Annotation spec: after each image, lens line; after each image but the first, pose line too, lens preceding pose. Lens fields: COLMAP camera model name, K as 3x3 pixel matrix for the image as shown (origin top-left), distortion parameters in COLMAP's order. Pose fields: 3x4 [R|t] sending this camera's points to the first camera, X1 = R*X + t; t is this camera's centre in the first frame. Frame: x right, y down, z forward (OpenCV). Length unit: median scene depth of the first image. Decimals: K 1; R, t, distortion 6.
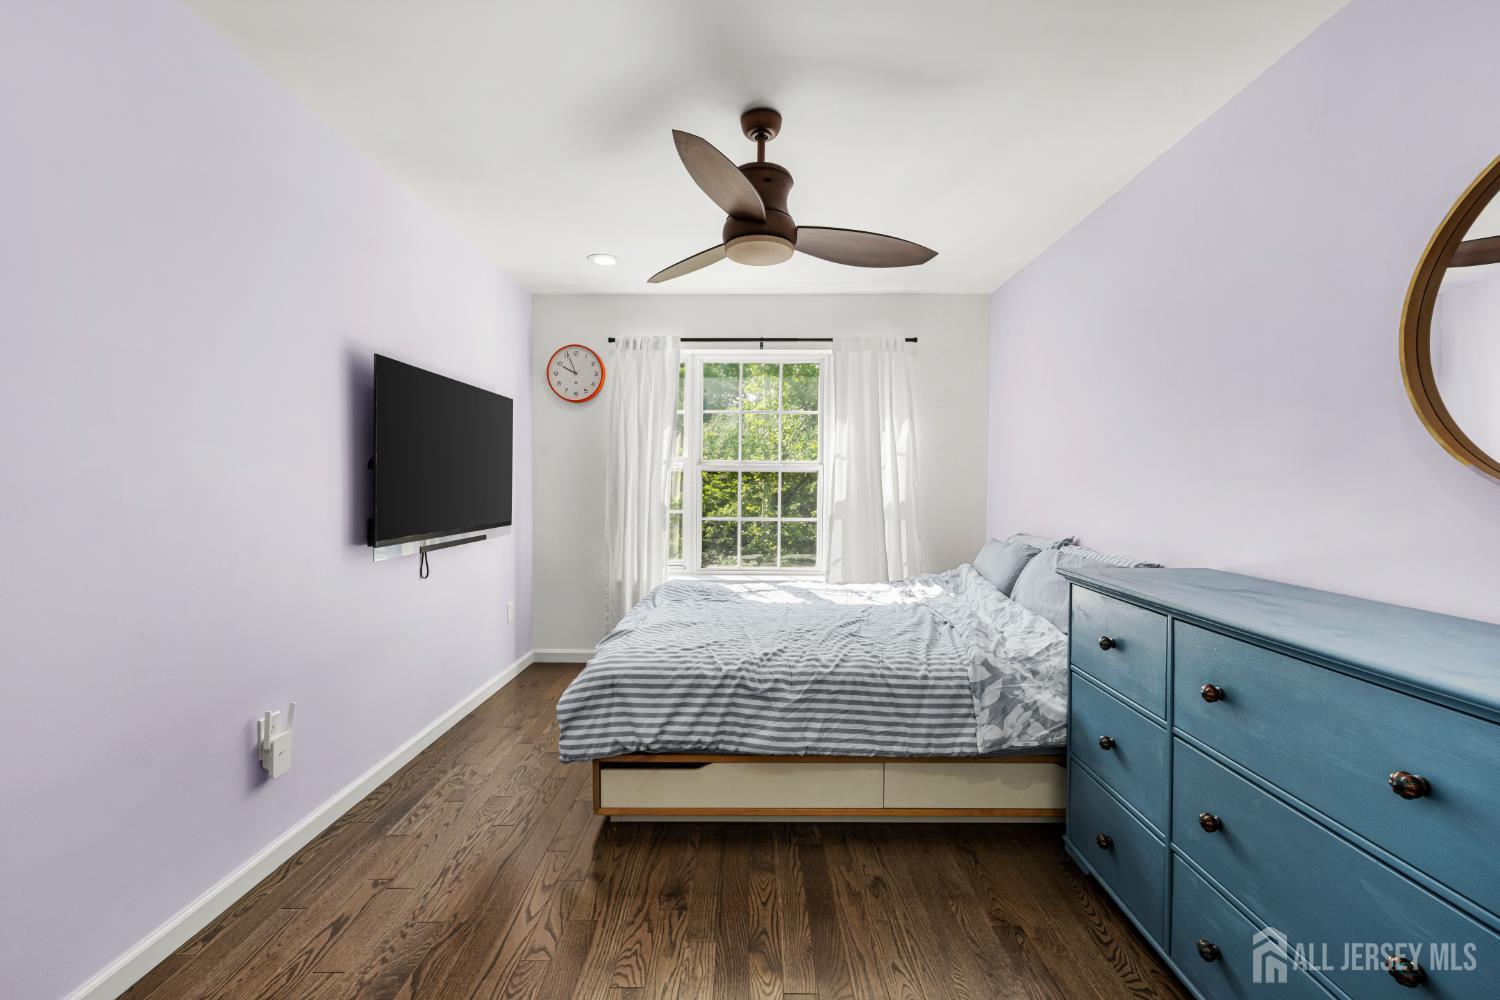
lens RADIAL K [[616.1, 0, 726.0], [0, 616.1, 498.5], [0, 0, 1]] dist [0.002005, 0.000272]
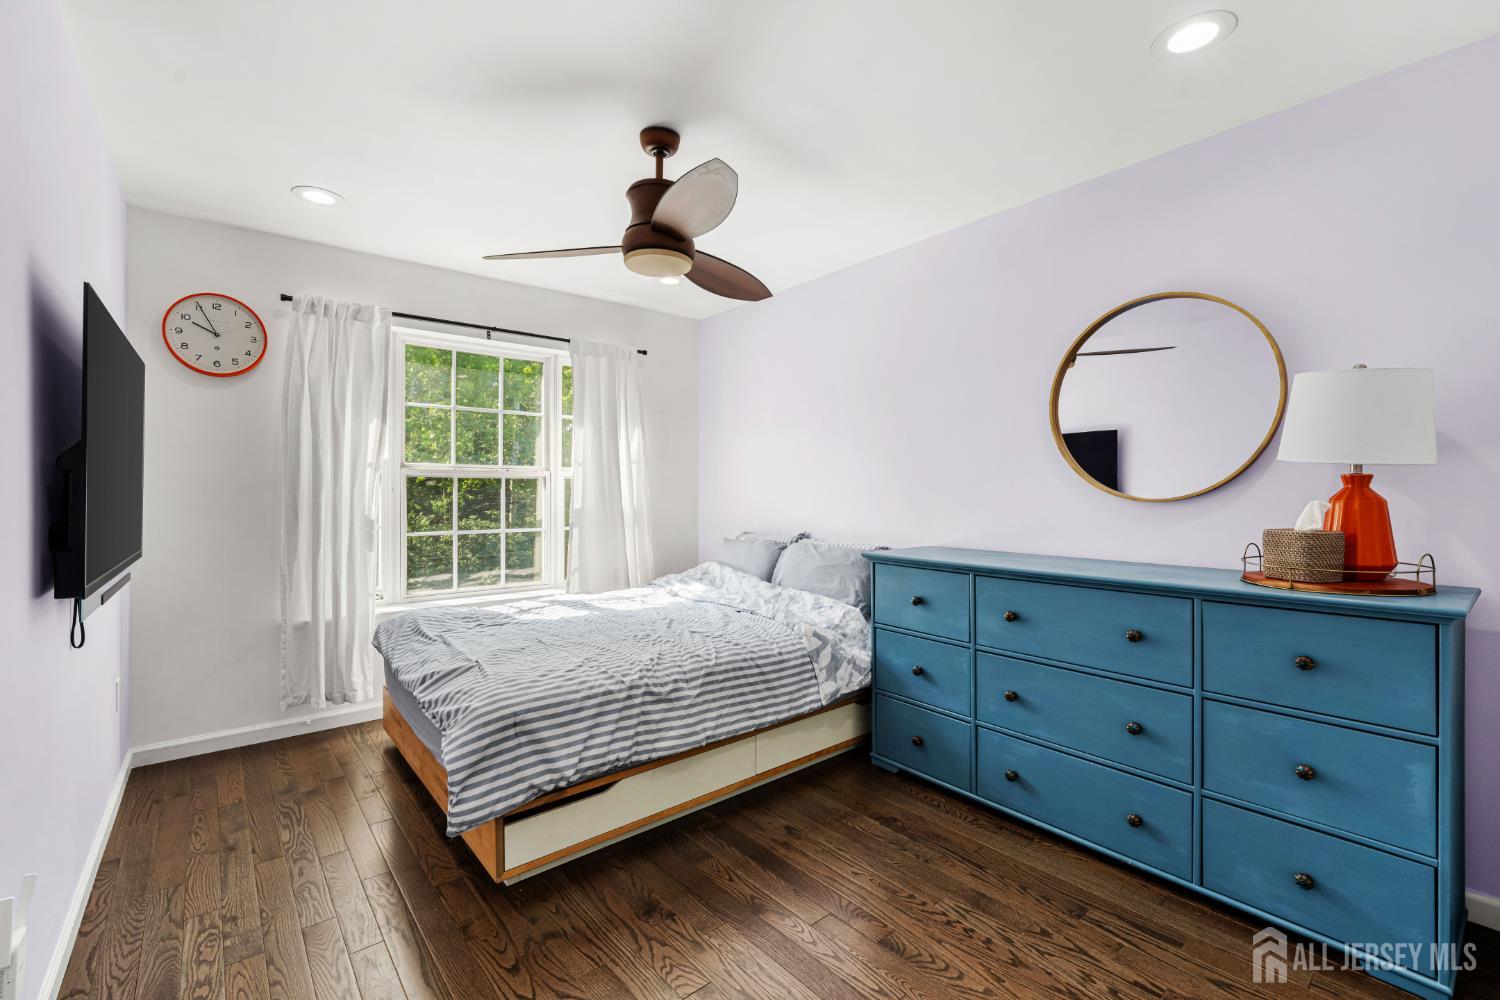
lens RADIAL K [[661.2, 0, 750.9], [0, 661.2, 496.6], [0, 0, 1]] dist [0.005377, 0.000145]
pose [[0.755233, -0.012052, 0.655346, -0.543328], [0.021550, 0.999747, -0.006449, -0.003664], [-0.655102, 0.018993, 0.755301, 0.074007]]
